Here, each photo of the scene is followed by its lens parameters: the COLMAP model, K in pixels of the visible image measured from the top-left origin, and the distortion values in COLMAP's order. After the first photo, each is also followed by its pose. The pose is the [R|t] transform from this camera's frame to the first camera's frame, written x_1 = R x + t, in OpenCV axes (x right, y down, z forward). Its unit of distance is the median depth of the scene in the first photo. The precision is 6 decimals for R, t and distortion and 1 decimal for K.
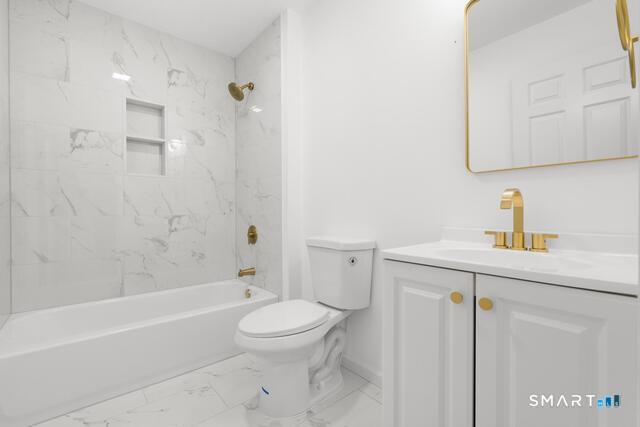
lens RADIAL K [[287.3, 0, 318.1], [0, 287.3, 213.8], [0, 0, 1]] dist [-0.000921, 0.000560]
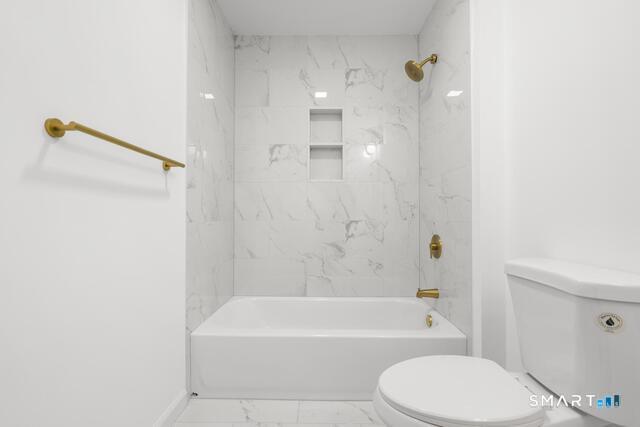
lens RADIAL K [[287.3, 0, 318.1], [0, 287.3, 213.8], [0, 0, 1]] dist [-0.000921, 0.000560]
pose [[0.757267, -0.003066, -0.653098, 0.042598], [-0.006818, 0.999897, -0.012600, -0.004285], [0.653070, 0.013995, 0.757168, 0.205053]]
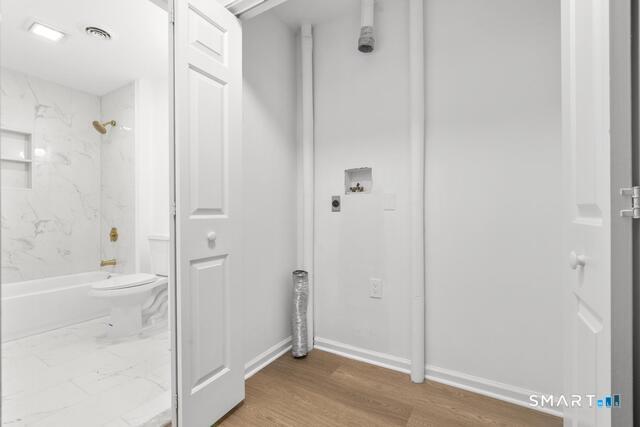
lens RADIAL K [[287.3, 0, 318.1], [0, 287.3, 213.8], [0, 0, 1]] dist [-0.000921, 0.000560]
pose [[0.948210, 0.001947, 0.317637, 0.256233], [0.001904, 0.999928, -0.011815, -0.006025], [-0.317637, 0.011808, 0.948139, -0.586490]]
